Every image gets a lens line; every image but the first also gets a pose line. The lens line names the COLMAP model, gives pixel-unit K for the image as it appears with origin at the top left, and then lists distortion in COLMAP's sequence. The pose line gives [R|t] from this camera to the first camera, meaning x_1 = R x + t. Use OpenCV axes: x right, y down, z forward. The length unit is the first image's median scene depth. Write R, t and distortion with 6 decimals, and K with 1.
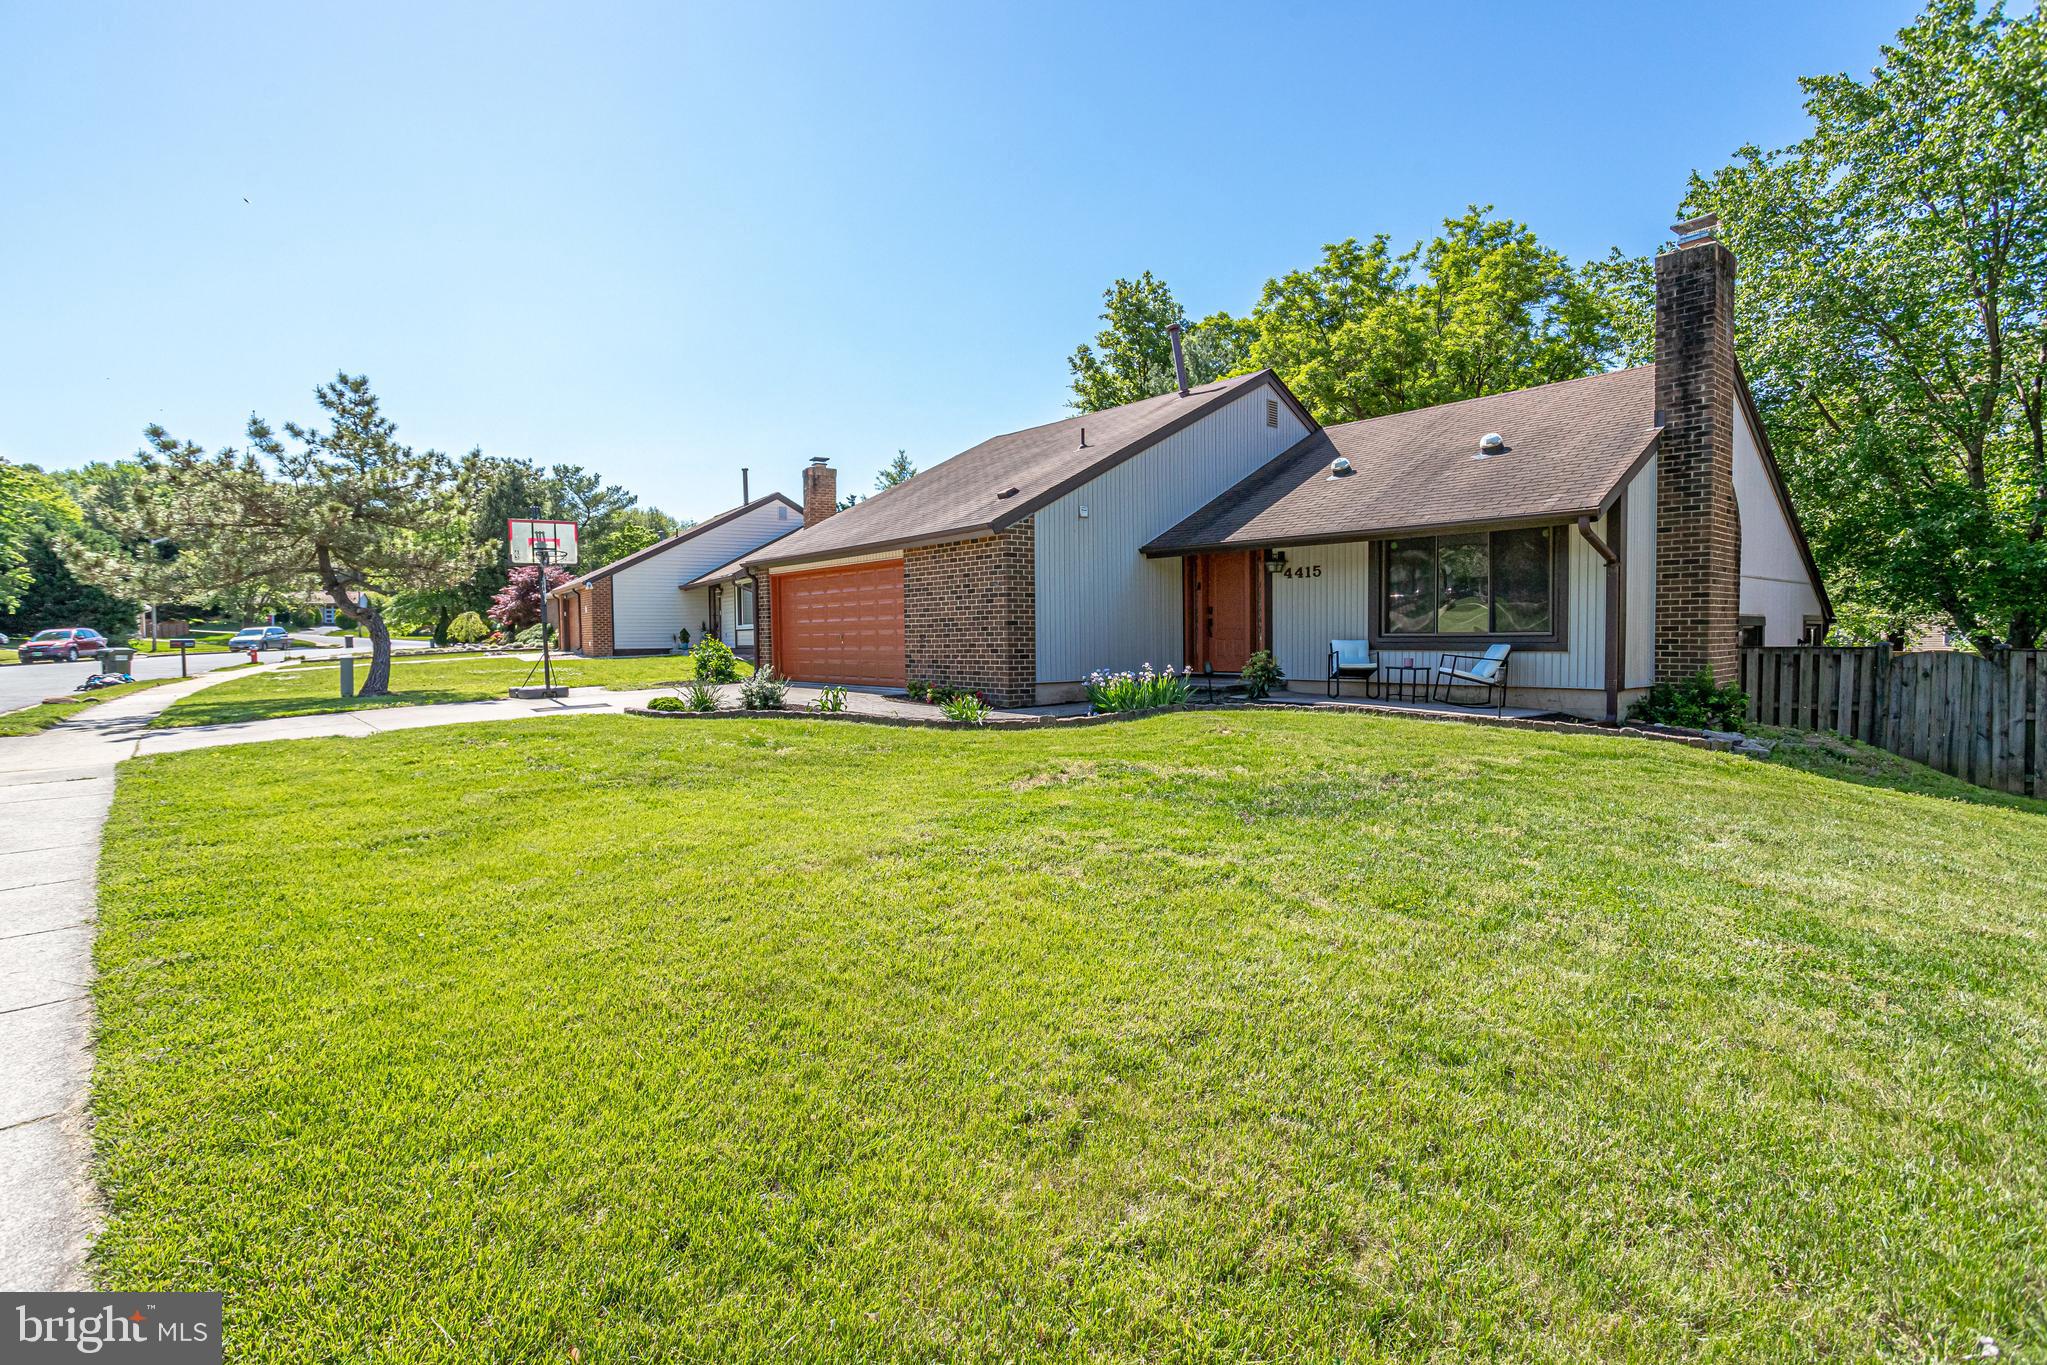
lens RADIAL K [[1038.3, 0, 1015.6], [0, 1038.3, 688.0], [0, 0, 1]] dist [-0.049289, 0.035591]
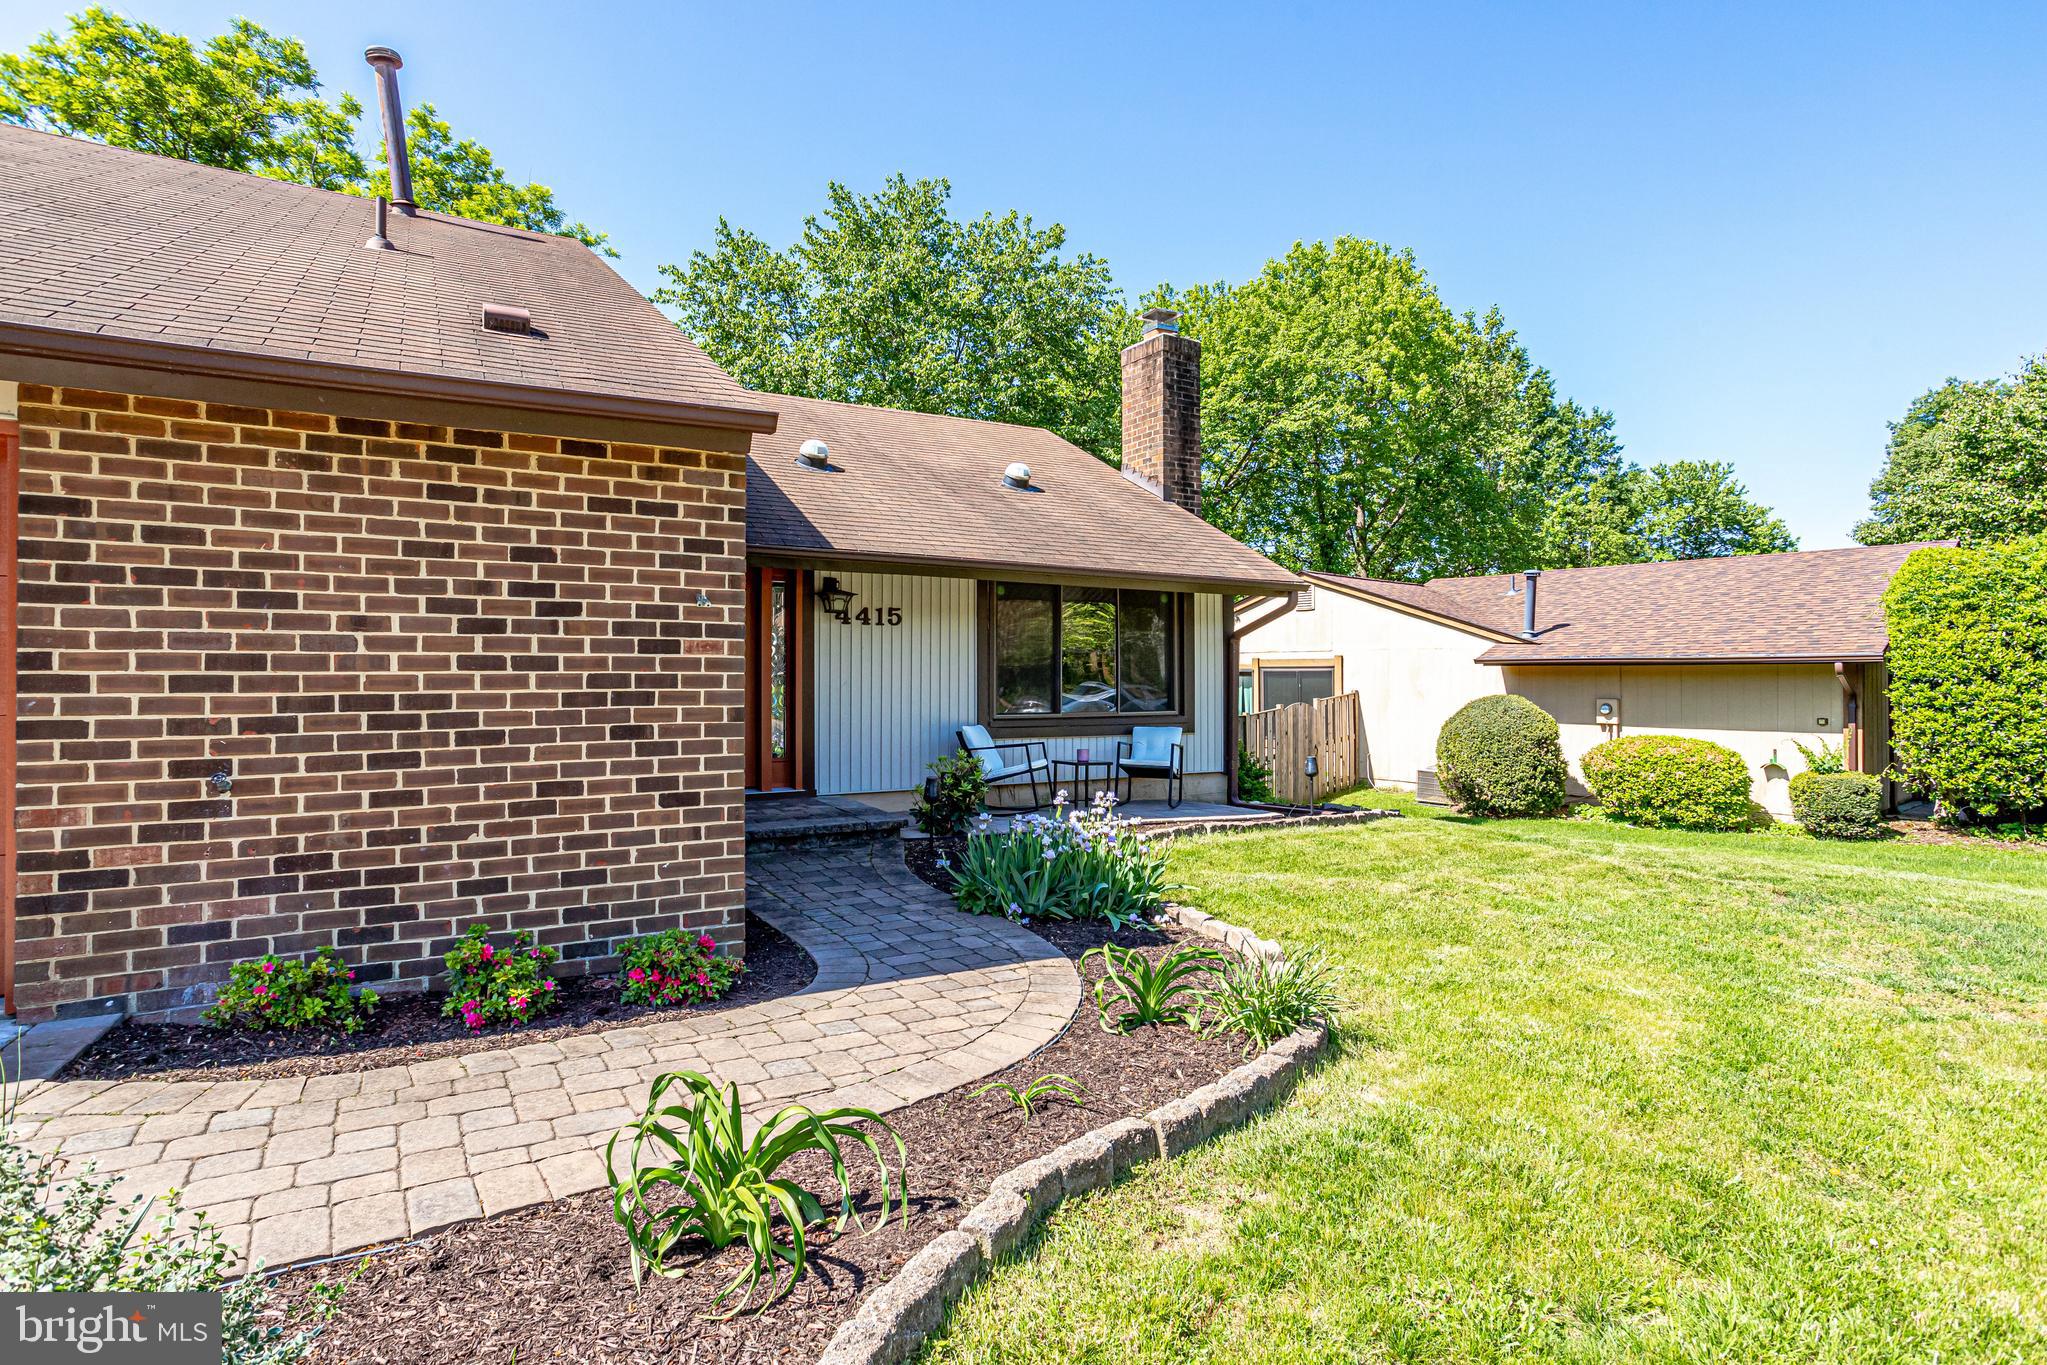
lens RADIAL K [[1037.8, 0, 1023.5], [0, 1037.8, 682.5], [0, 0, 1]] dist [-0.047055, 0.033404]
pose [[0.149703, 0.002299, 0.988728, -0.341176], [0.042068, 0.999077, -0.008693, -0.067575], [-0.987836, 0.042895, 0.149468, 0.875419]]
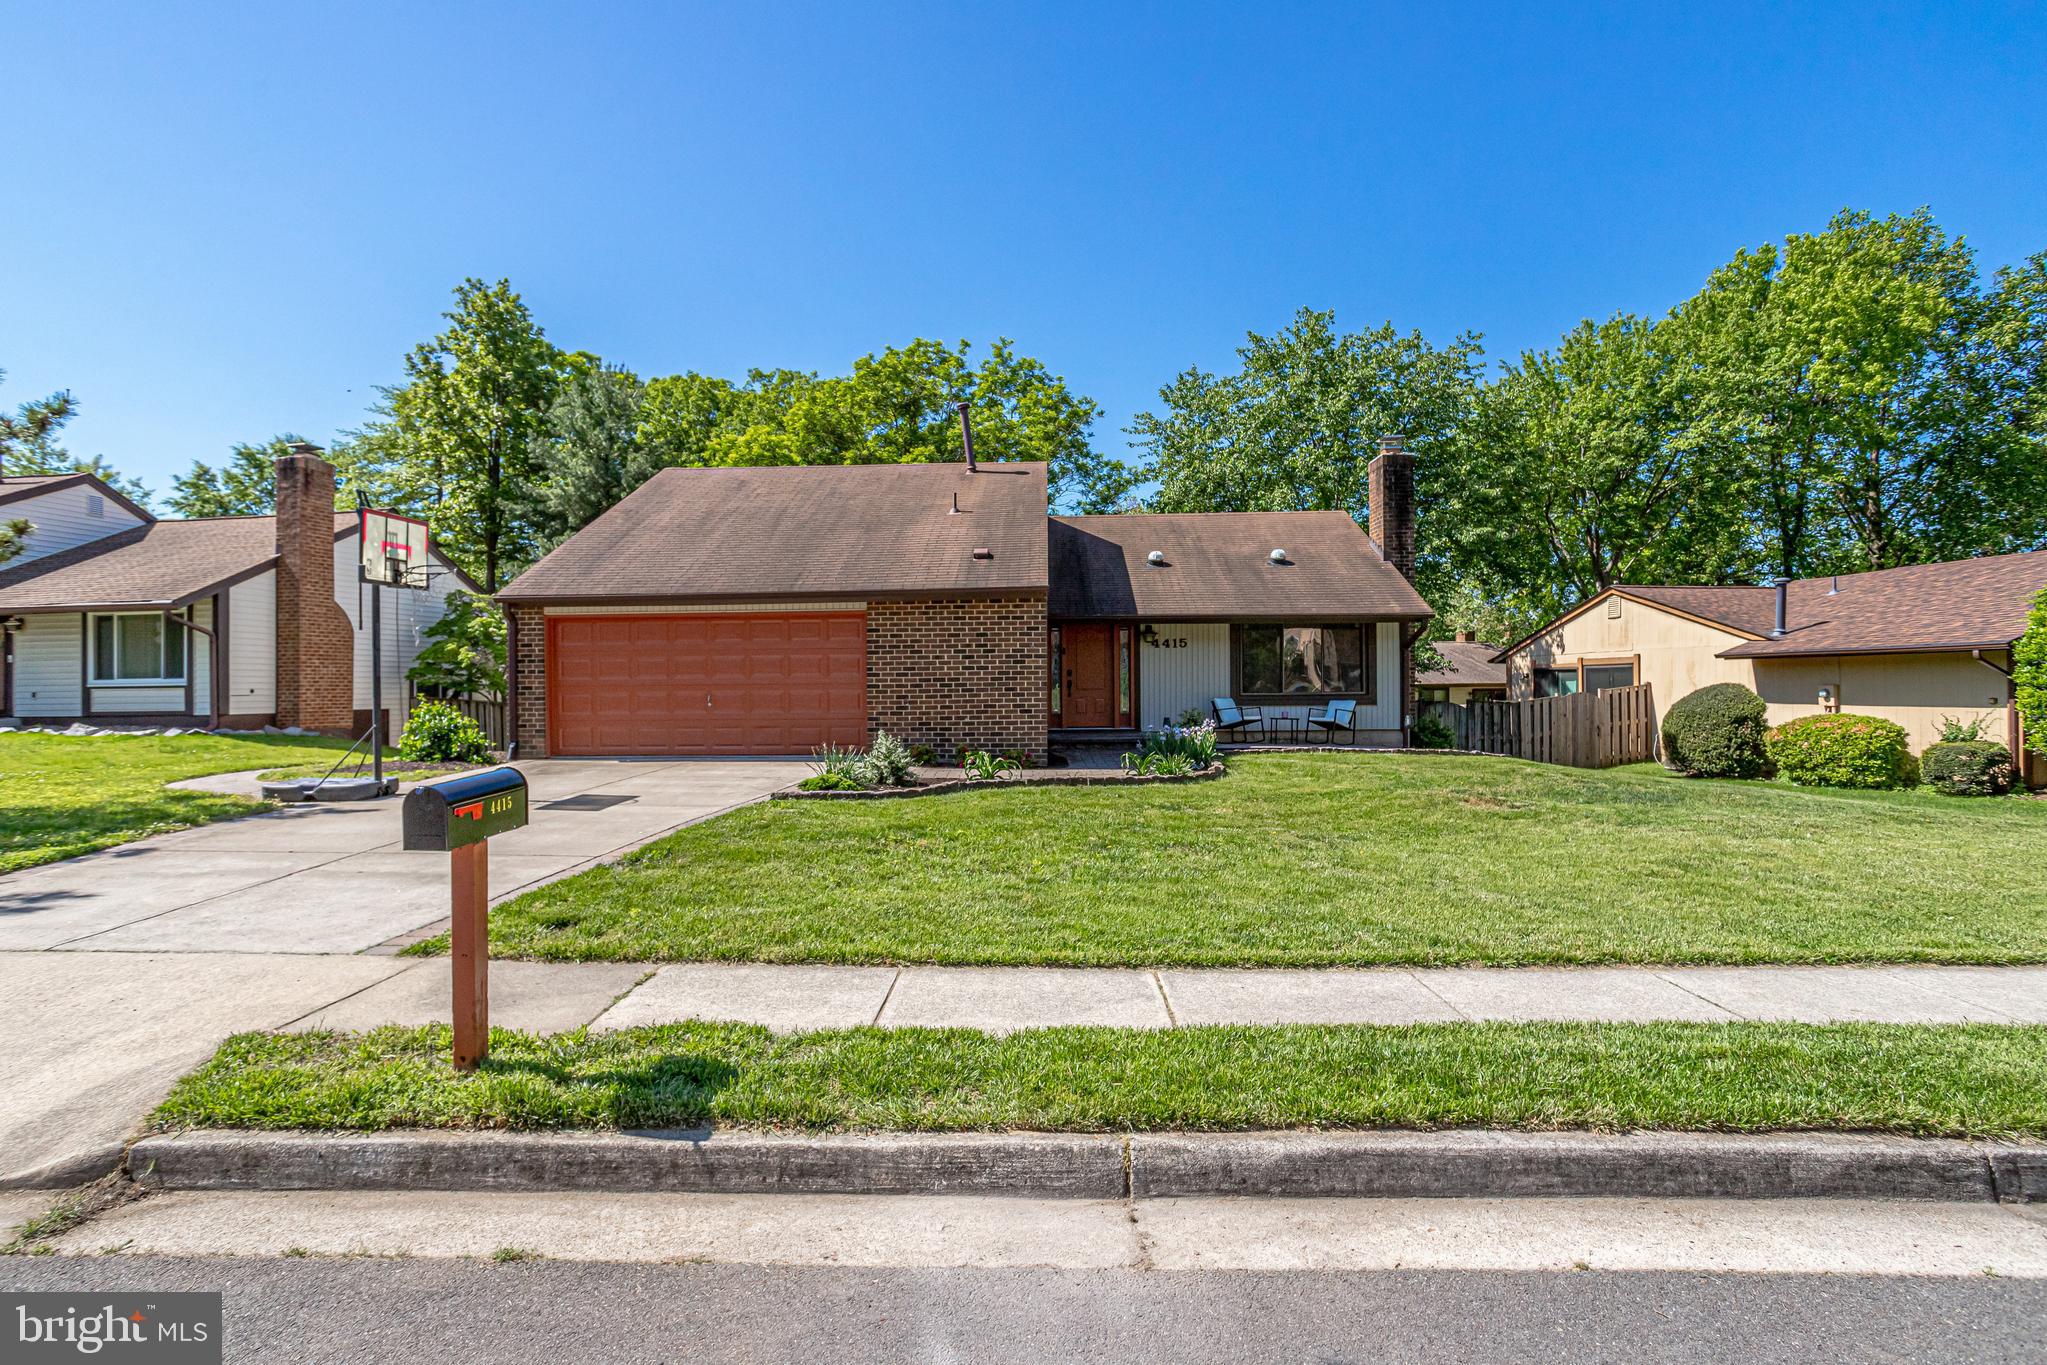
lens RADIAL K [[1037.8, 0, 1023.5], [0, 1037.8, 682.5], [0, 0, 1]] dist [-0.047055, 0.033404]
pose [[0.649600, 0.006542, 0.760248, -0.824155], [0.038303, 0.998412, -0.041320, -0.022479], [-0.759311, 0.055961, 0.648317, 0.358188]]
